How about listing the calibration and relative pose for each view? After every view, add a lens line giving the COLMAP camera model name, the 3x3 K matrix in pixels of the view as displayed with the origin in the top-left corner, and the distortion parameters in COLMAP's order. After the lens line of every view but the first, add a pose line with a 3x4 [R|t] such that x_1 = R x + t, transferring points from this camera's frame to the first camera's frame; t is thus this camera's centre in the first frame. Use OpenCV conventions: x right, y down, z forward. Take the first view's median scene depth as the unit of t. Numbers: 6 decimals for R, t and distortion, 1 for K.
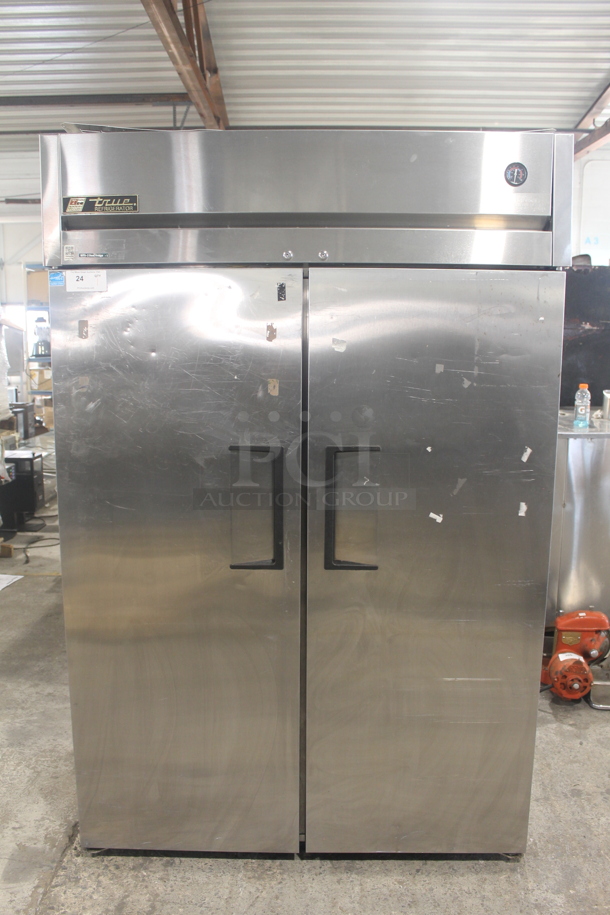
lens RADIAL K [[771.8, 0, 305.0], [0, 771.8, 457.5], [0, 0, 1]] dist [-0.154164, 0.130143]
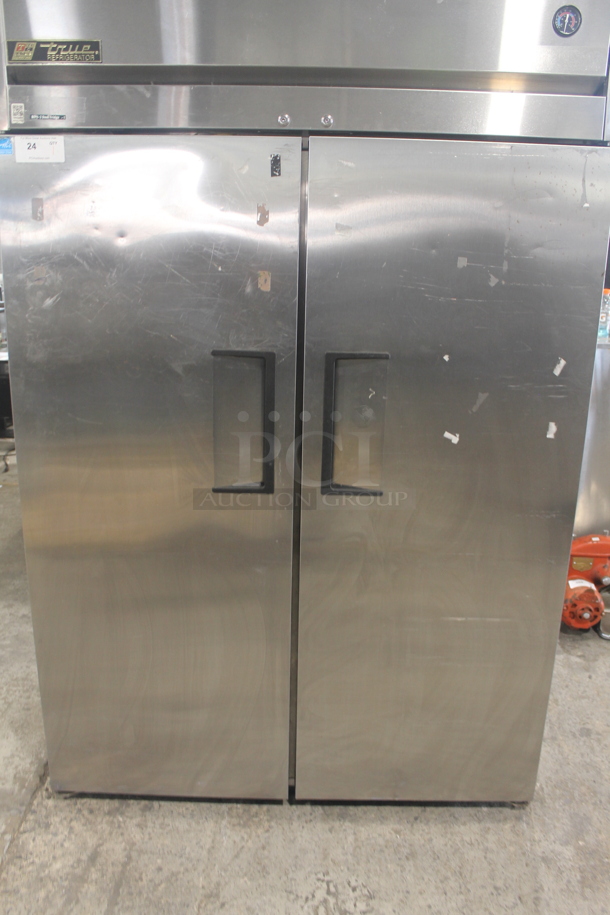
lens RADIAL K [[771.8, 0, 305.0], [0, 771.8, 457.5], [0, 0, 1]] dist [-0.154164, 0.130143]
pose [[0.999863, 0.014395, 0.008111, -0.000837], [-0.015293, 0.992098, 0.124533, -0.004558], [-0.006254, -0.124640, 0.992182, 0.136855]]
